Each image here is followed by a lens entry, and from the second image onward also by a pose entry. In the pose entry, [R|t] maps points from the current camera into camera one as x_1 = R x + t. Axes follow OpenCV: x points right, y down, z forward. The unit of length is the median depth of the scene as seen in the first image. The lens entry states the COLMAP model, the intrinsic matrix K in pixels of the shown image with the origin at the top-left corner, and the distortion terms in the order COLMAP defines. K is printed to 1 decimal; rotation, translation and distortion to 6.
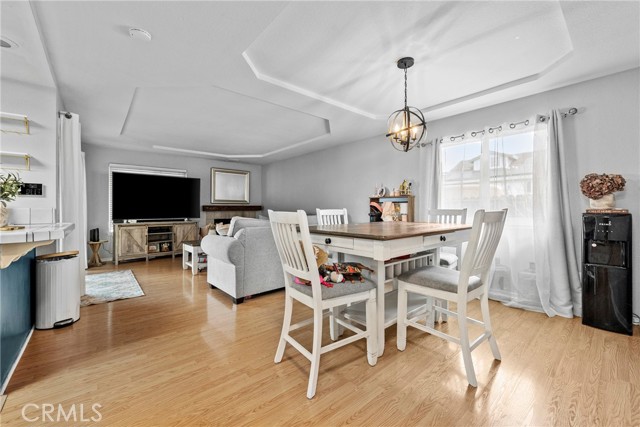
lens RADIAL K [[260.2, 0, 322.4], [0, 260.2, 207.6], [0, 0, 1]] dist [0.003201, 0.000201]
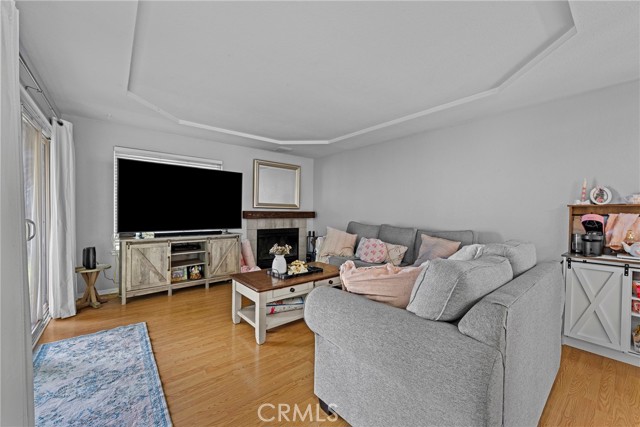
lens RADIAL K [[260.2, 0, 326.4], [0, 260.2, 217.4], [0, 0, 1]] dist [0.003201, 0.000201]
pose [[0.999416, 0.017168, -0.029561, -0.262180], [-0.016465, 0.999579, 0.023883, -0.014964], [0.029959, -0.023382, 0.999278, 0.360072]]
